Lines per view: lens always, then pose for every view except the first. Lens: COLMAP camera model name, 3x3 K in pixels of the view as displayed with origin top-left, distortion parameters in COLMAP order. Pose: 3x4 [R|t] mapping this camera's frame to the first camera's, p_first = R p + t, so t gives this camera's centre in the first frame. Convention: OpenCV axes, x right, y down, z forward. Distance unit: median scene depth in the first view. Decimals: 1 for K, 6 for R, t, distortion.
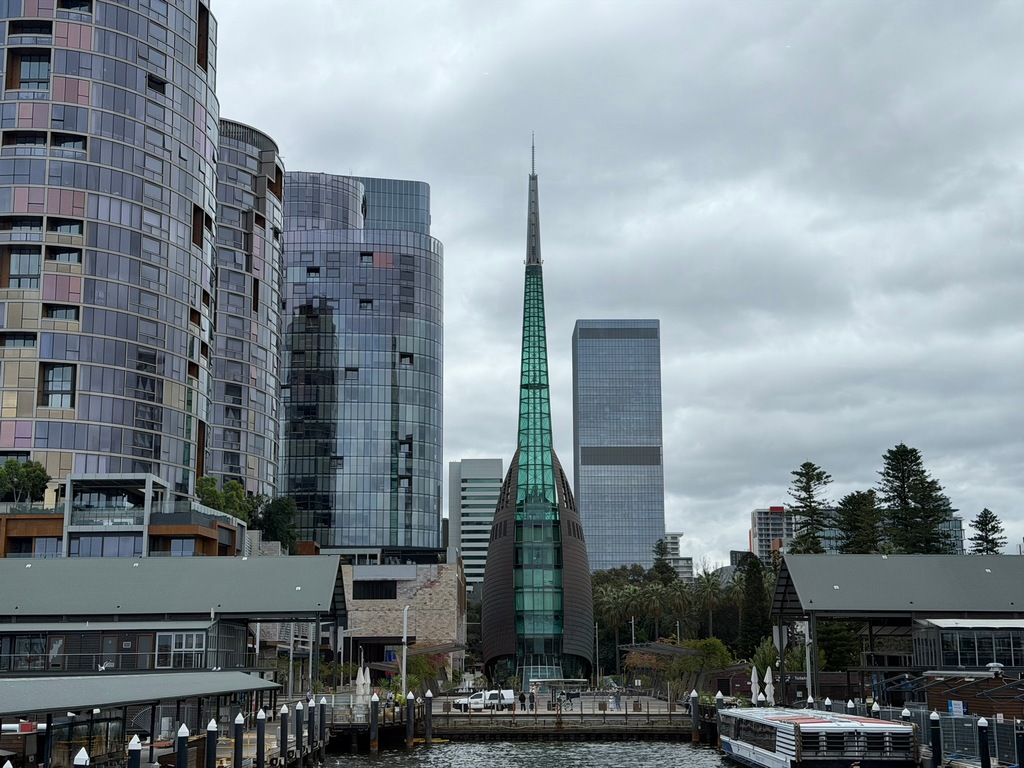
lens RADIAL K [[1441.5, 0, 512.0], [0, 1441.5, 384.0], [0, 0, 1]] dist [0.054213, 0.018887]
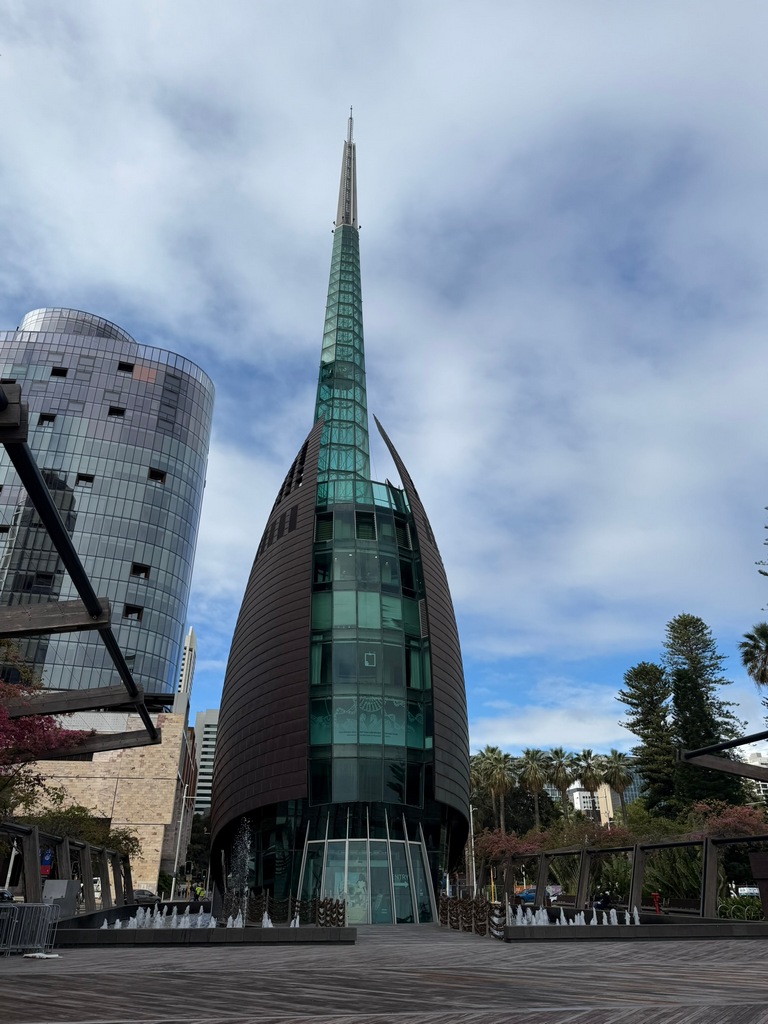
lens RADIAL K [[707.6, 0, 381.5], [0, 707.6, 510.4], [0, 0, 1]] dist [0.110918, -0.181263]
pose [[0.980841, 0.096907, 0.168997, -0.012081], [-0.044933, 0.956644, -0.287773, 0.126243], [-0.189558, 0.274666, 0.942670, 0.606970]]
